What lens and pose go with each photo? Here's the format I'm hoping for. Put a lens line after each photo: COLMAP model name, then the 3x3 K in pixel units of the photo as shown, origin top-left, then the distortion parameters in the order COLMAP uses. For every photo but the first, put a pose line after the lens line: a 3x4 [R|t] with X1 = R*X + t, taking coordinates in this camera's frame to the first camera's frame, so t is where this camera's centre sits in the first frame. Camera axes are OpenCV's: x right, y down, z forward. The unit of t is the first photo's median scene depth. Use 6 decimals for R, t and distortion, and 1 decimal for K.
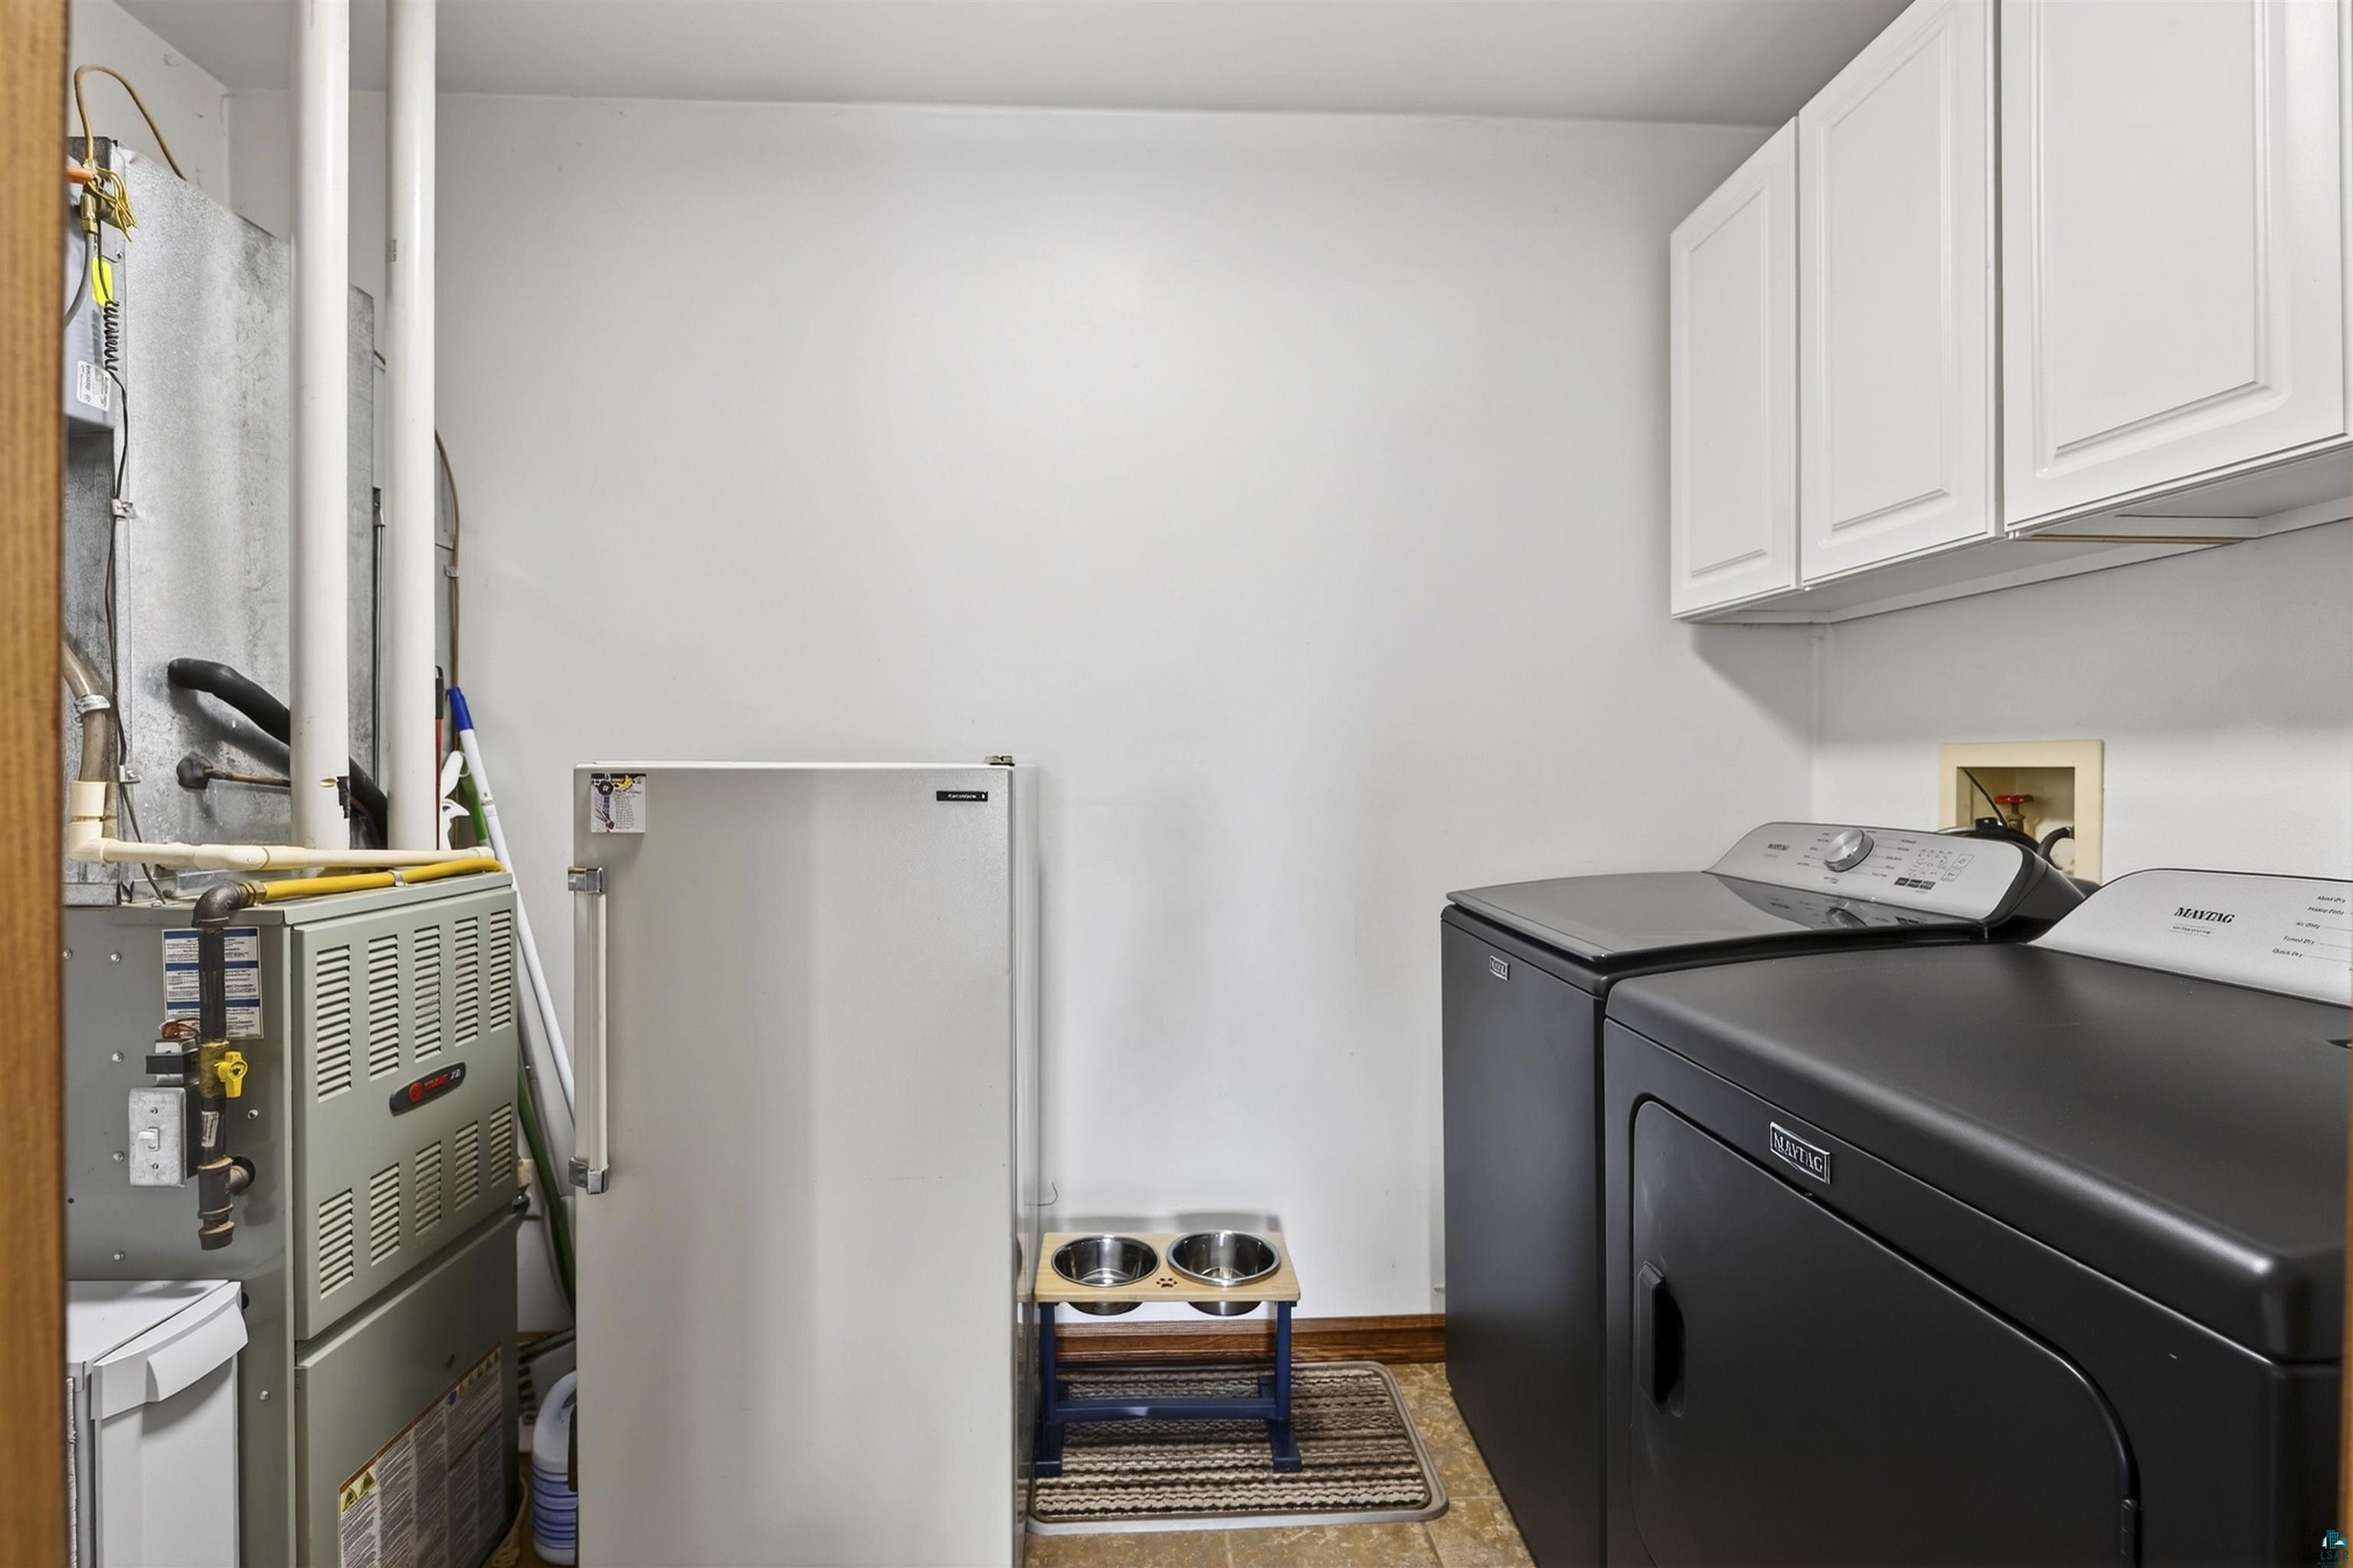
lens RADIAL K [[1066.9, 0, 1171.3], [0, 1066.9, 778.9], [0, 0, 1]] dist [-0.015927, 0.000468]
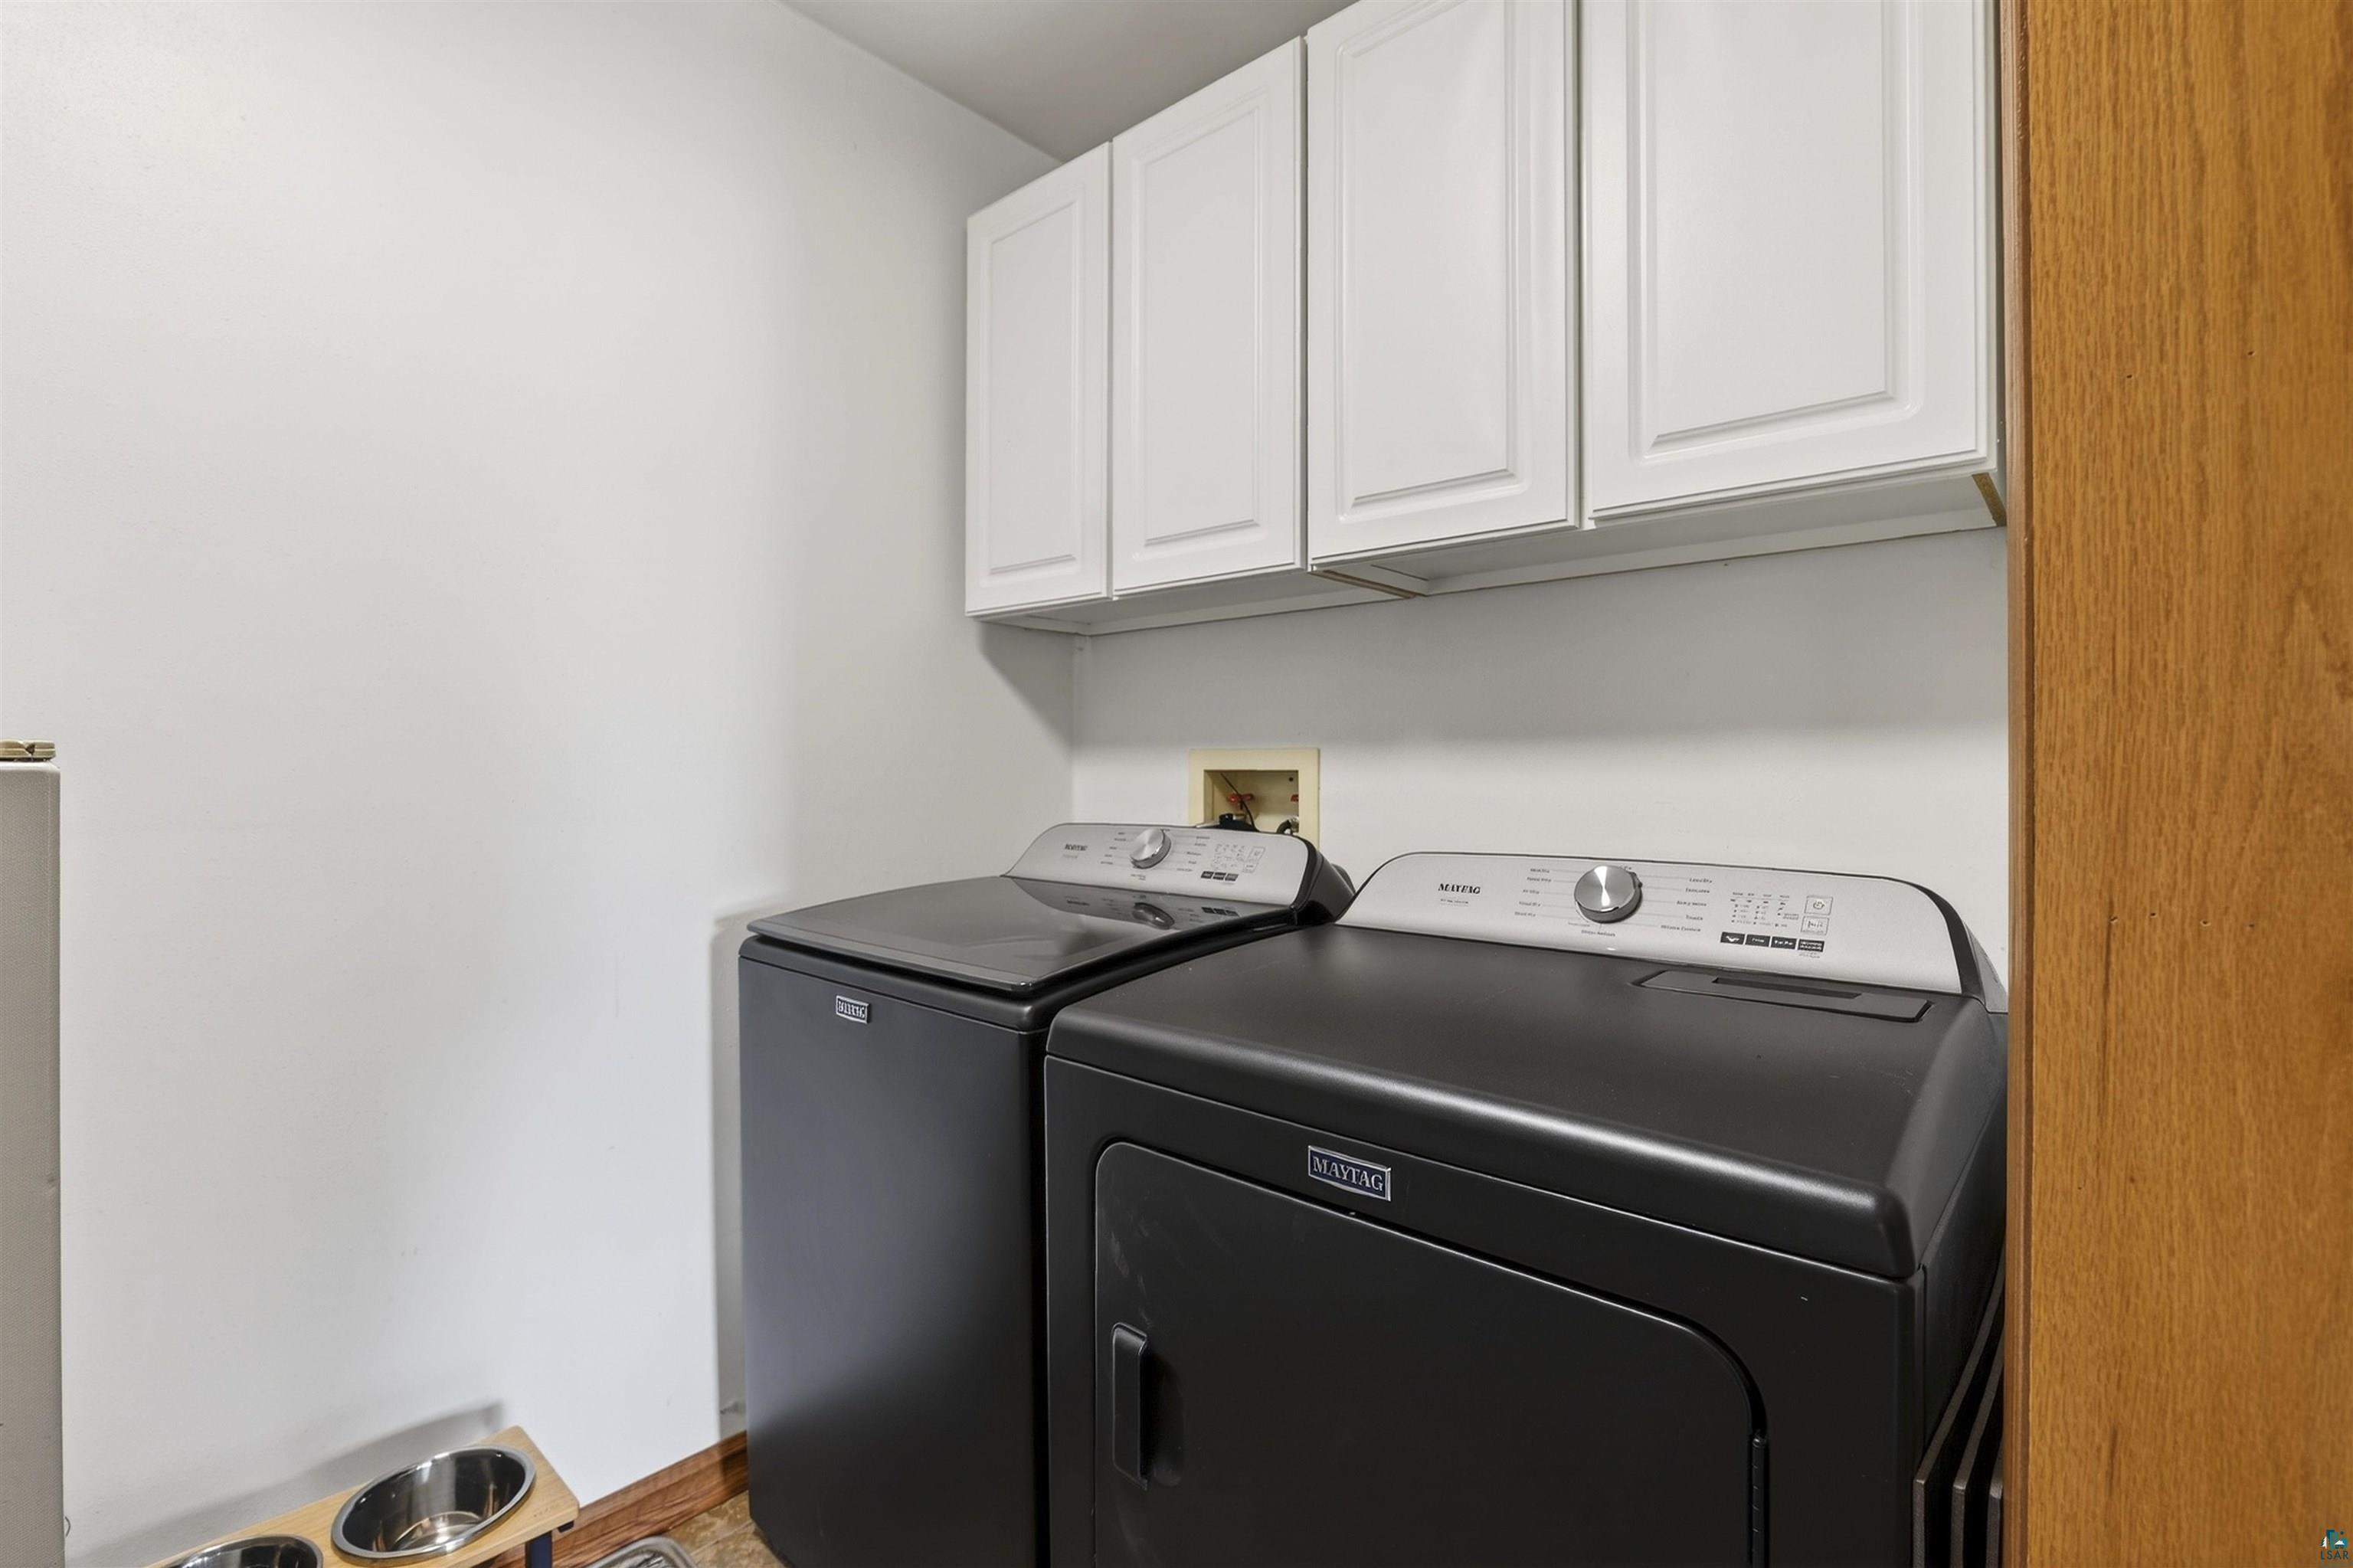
lens RADIAL K [[1066.9, 0, 1184.5], [0, 1066.9, 774.9], [0, 0, 1]] dist [-0.015927, 0.000468]
pose [[0.700455, -0.000095, 0.713697, -0.102173], [0.003991, 0.999985, -0.003784, -0.001805], [-0.713686, 0.005499, 0.700444, 0.224412]]
